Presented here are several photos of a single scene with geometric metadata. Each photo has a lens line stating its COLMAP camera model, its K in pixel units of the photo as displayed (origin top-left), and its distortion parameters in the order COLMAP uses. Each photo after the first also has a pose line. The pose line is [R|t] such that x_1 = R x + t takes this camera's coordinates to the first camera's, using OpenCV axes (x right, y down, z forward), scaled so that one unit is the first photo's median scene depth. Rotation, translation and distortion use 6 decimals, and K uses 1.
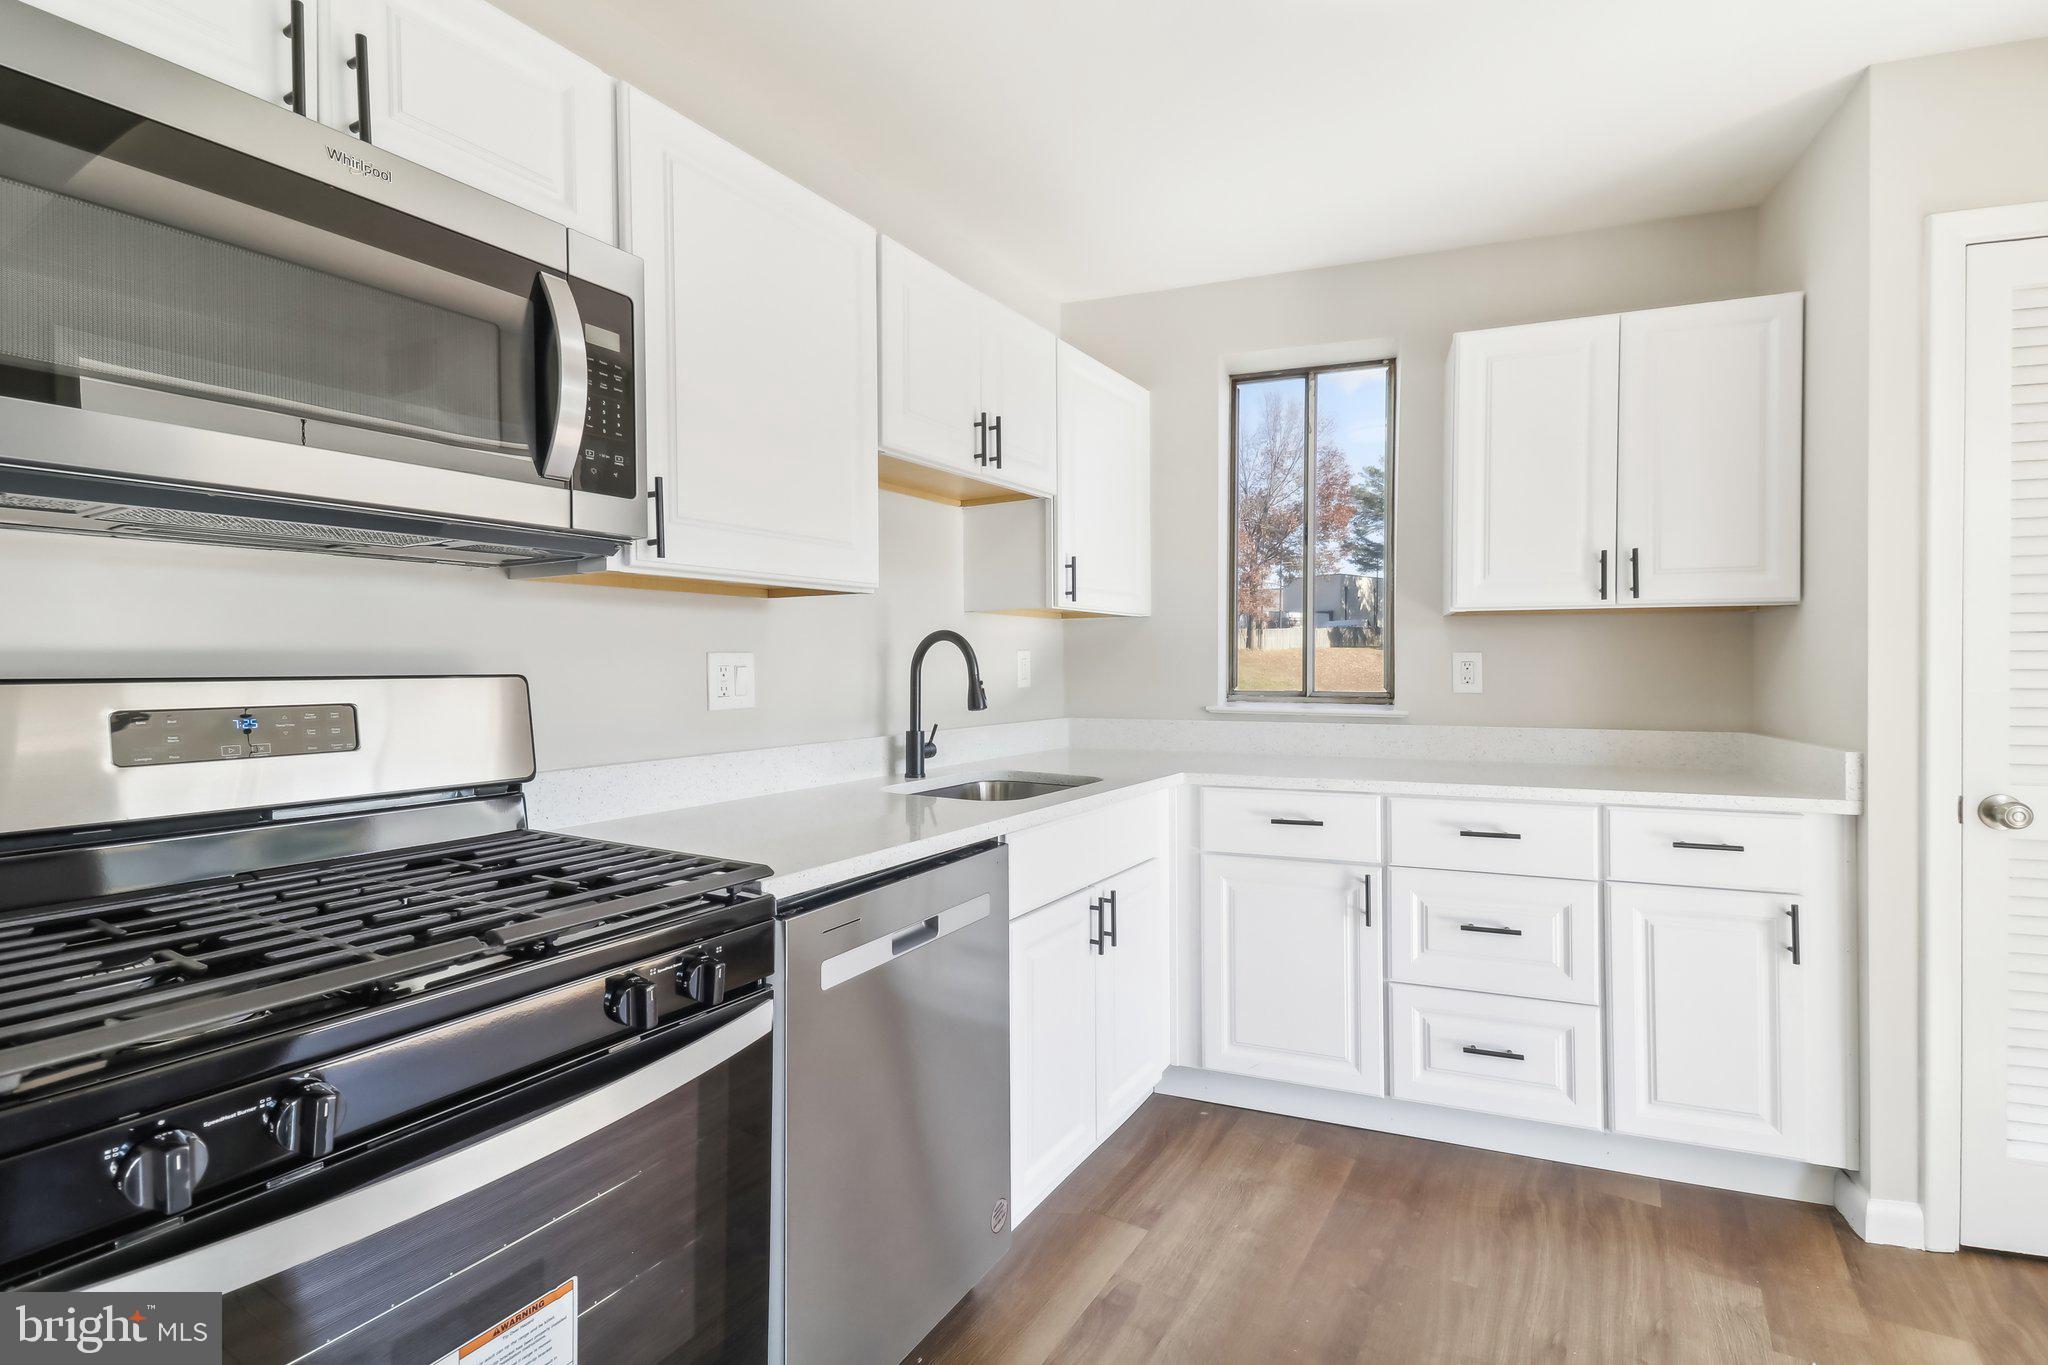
lens RADIAL K [[966.2, 0, 1031.1], [0, 966.2, 638.4], [0, 0, 1]] dist [0.045097, -0.009920]
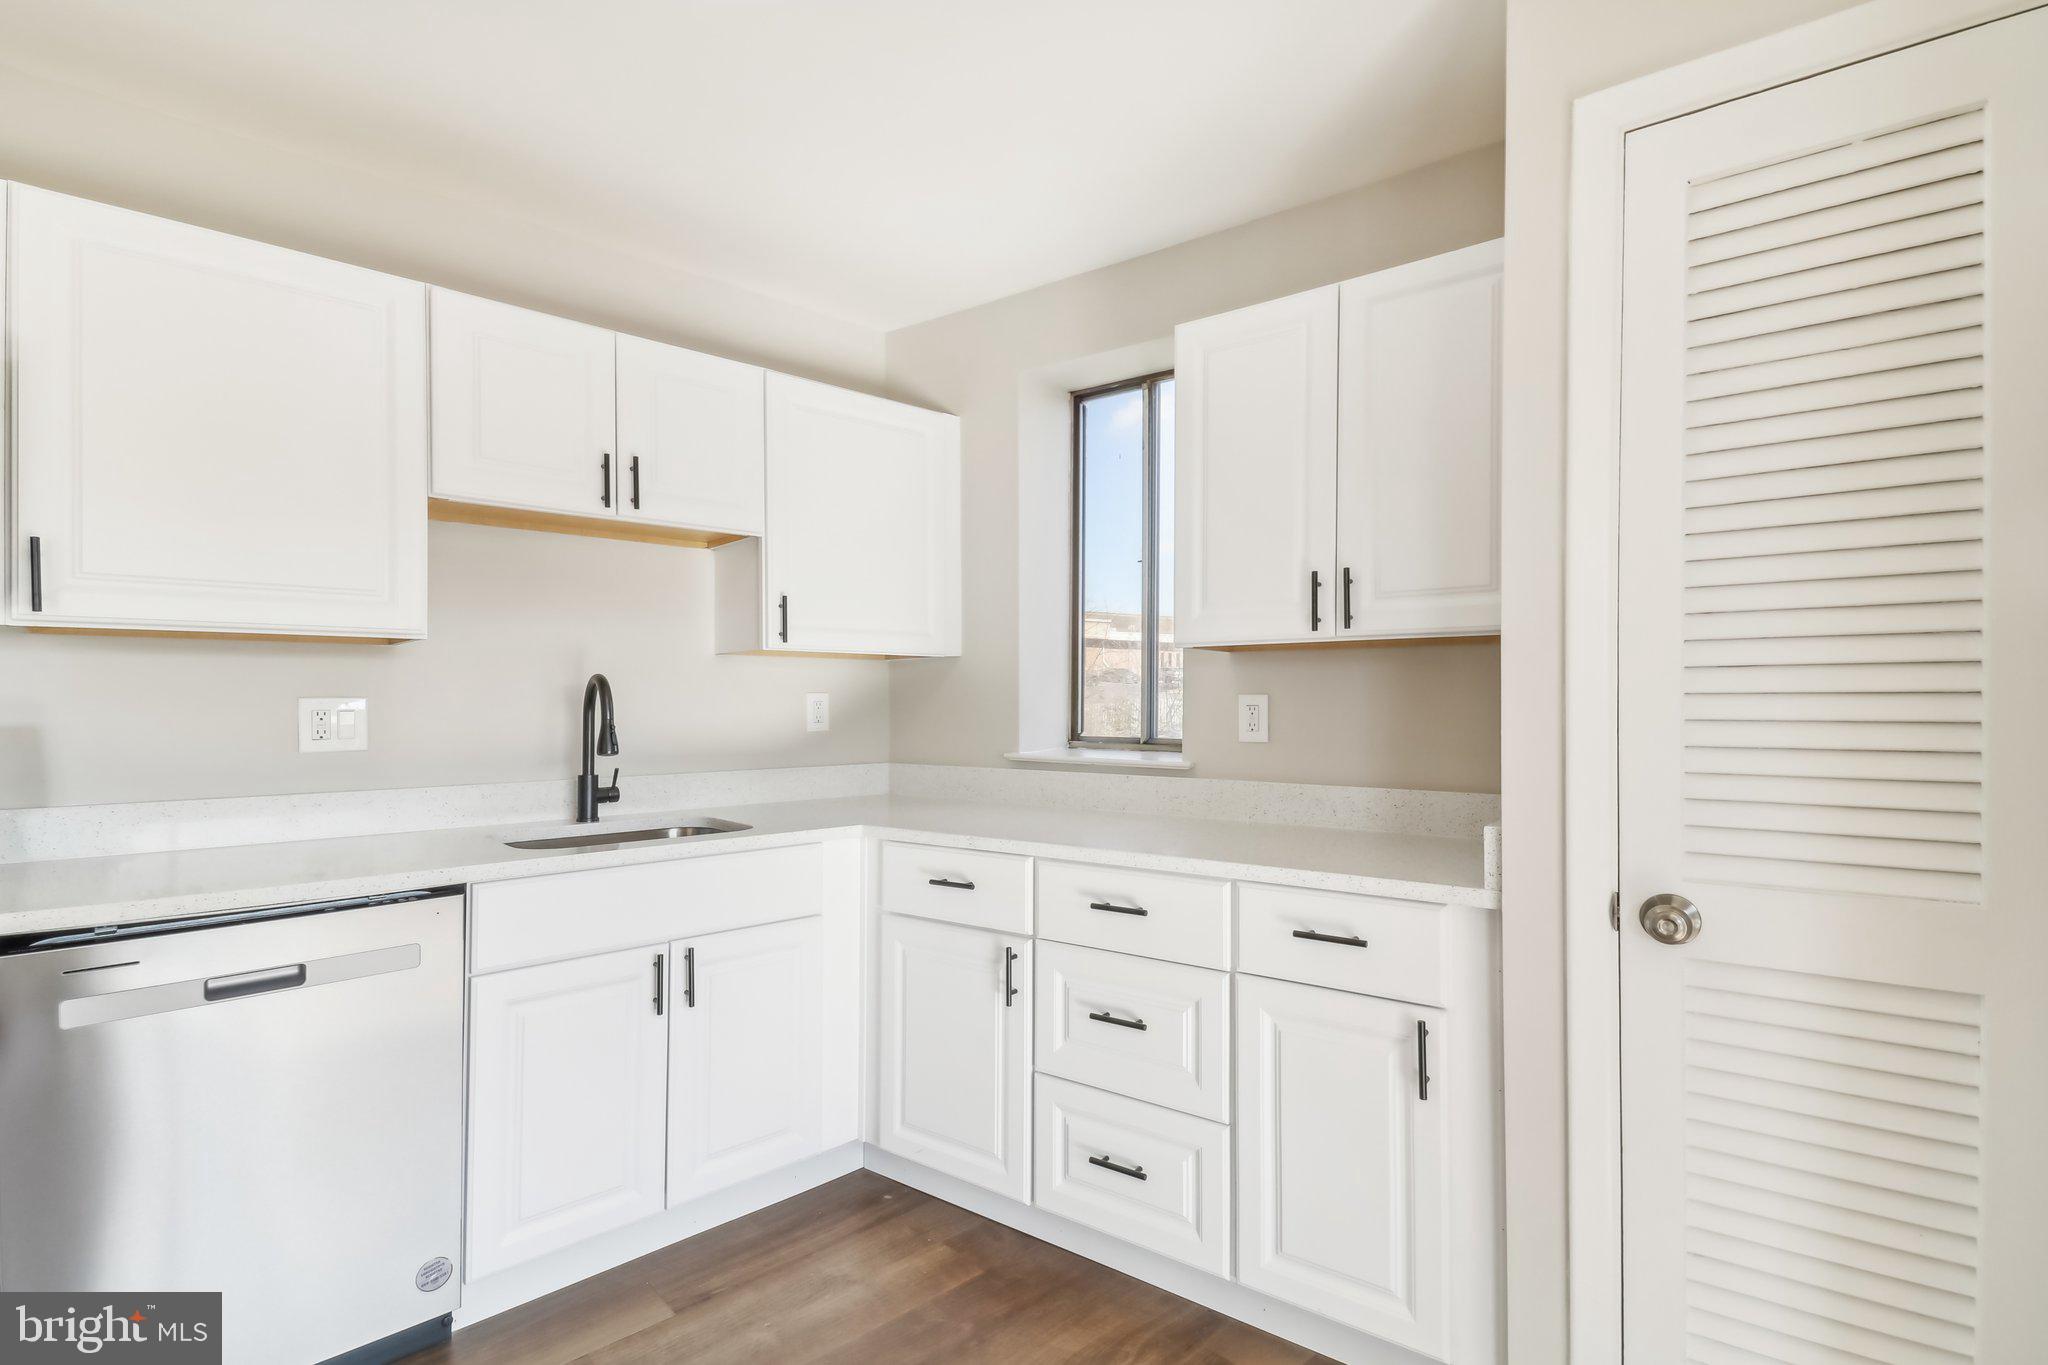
lens RADIAL K [[966.2, 0, 1056.1], [0, 966.2, 673.4], [0, 0, 1]] dist [0.045097, -0.009920]
pose [[0.960796, -0.007420, -0.277158, 0.625485], [0.006283, 0.999968, -0.004993, -0.001413], [0.277186, 0.003056, 0.960811, 0.163271]]
